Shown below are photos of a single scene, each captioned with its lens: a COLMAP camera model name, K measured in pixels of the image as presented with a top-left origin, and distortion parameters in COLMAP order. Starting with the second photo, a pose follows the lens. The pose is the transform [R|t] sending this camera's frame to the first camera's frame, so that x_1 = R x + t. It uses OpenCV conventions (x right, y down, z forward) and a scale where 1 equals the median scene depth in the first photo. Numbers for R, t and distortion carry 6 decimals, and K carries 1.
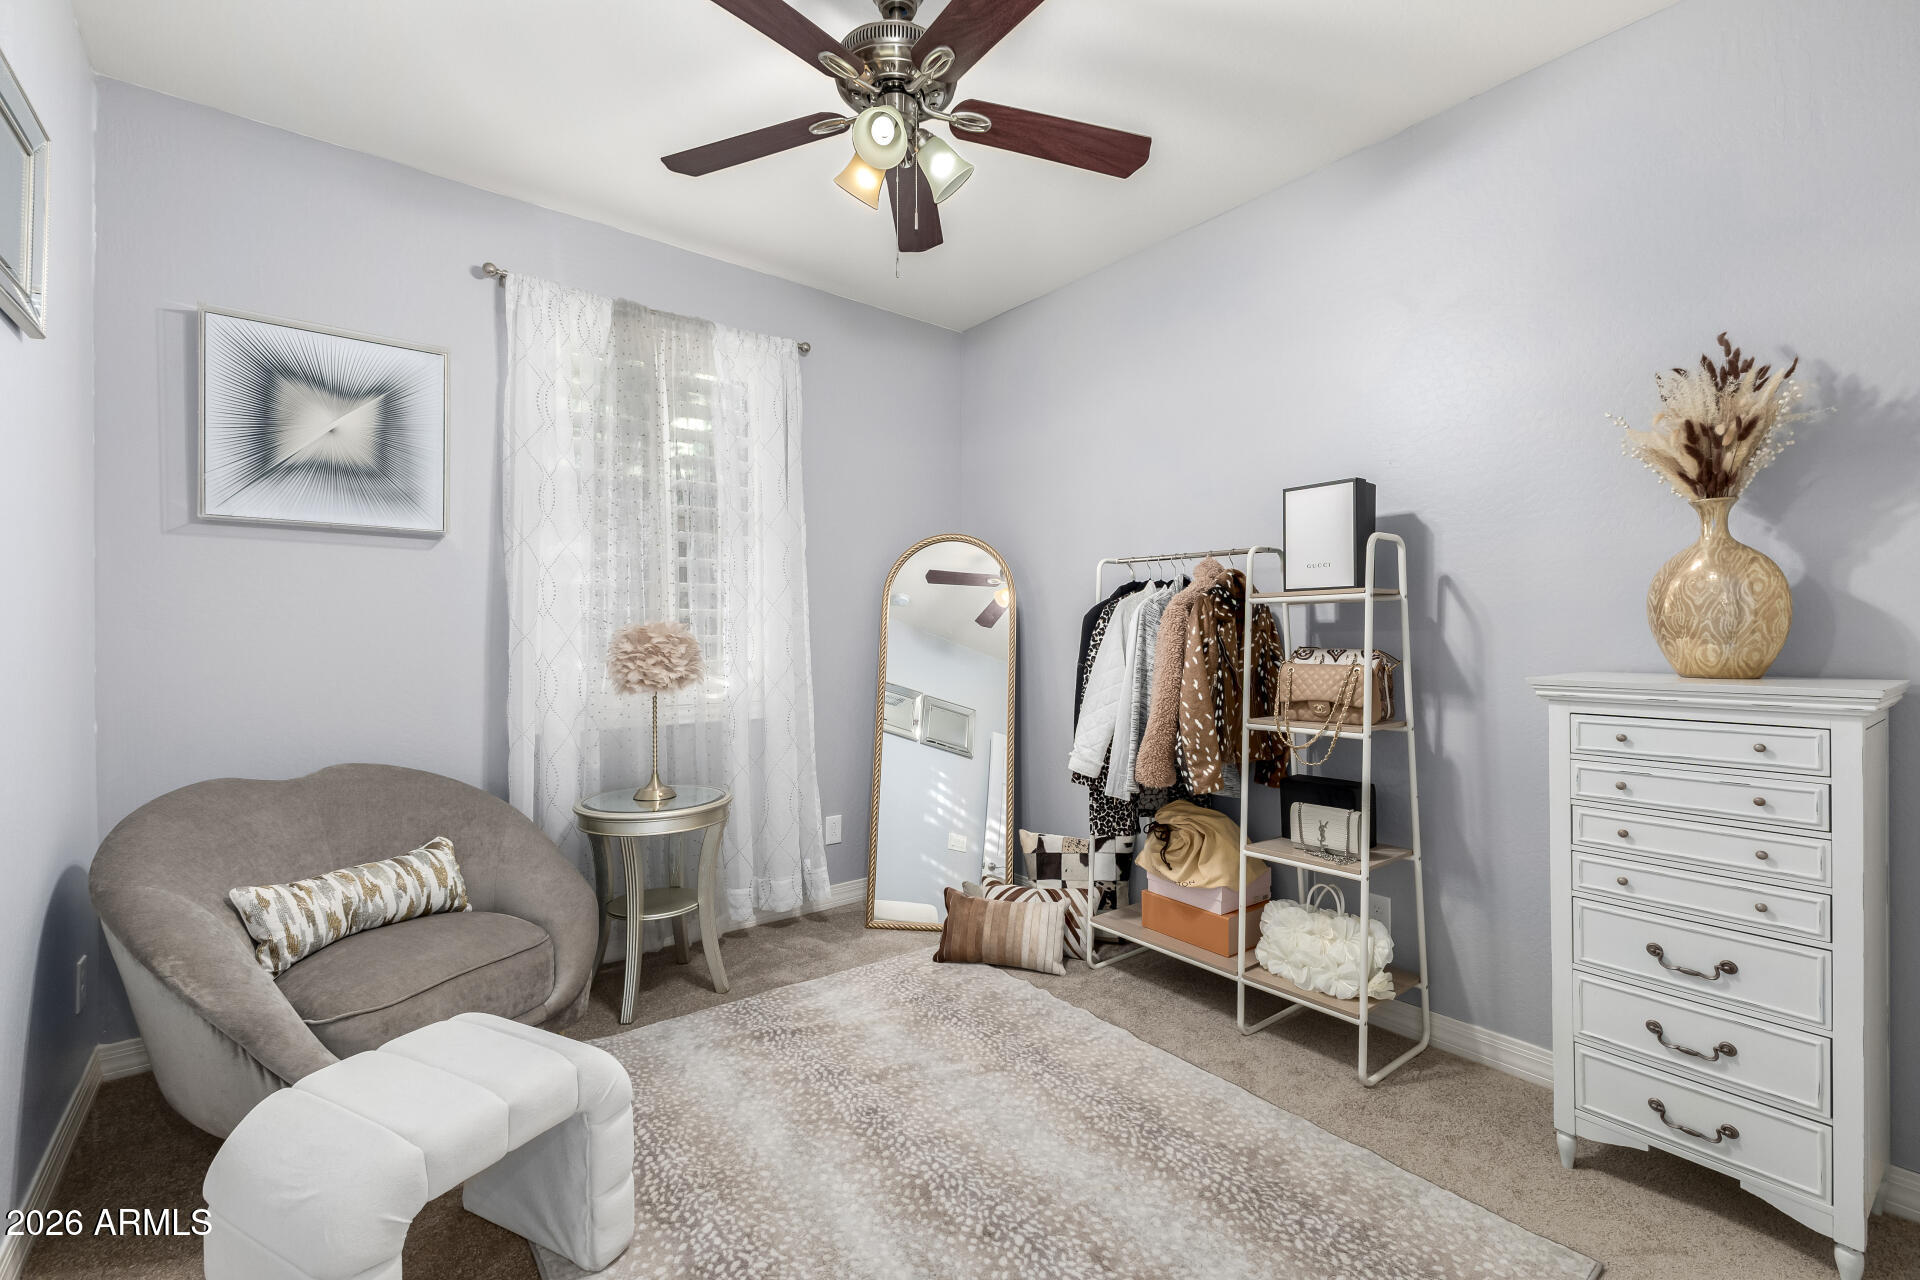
lens RADIAL K [[826.7, 0, 957.1], [0, 826.7, 633.7], [0, 0, 1]] dist [0.014118, -0.004018]
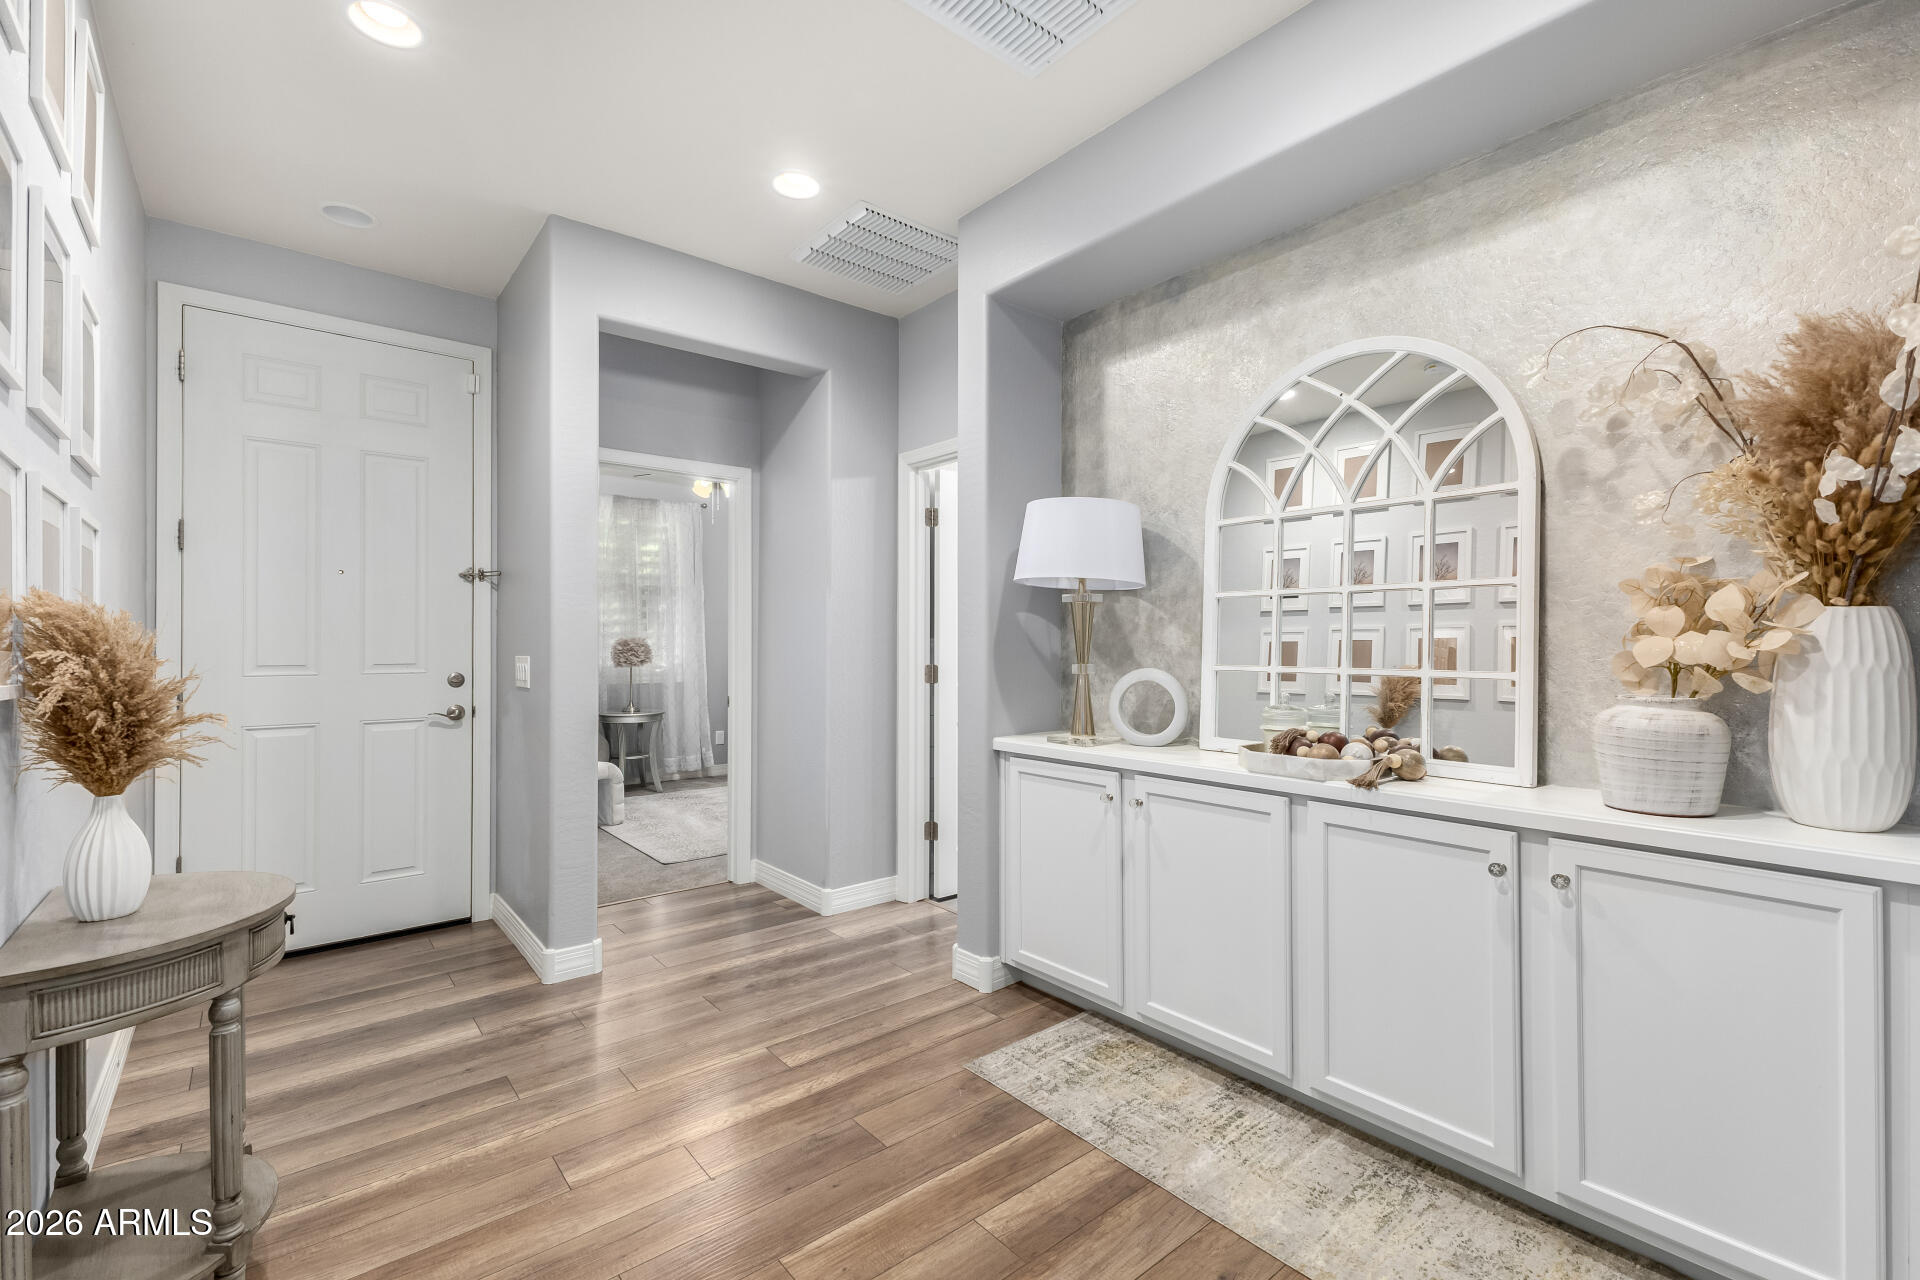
lens RADIAL K [[826.7, 0, 963.7], [0, 826.7, 646.2], [0, 0, 1]] dist [0.014118, -0.004018]
pose [[0.999738, -0.002258, 0.022786, 0.469294], [0.002333, 0.999992, -0.003256, 0.019290], [-0.022779, 0.003308, 0.999735, -1.225342]]
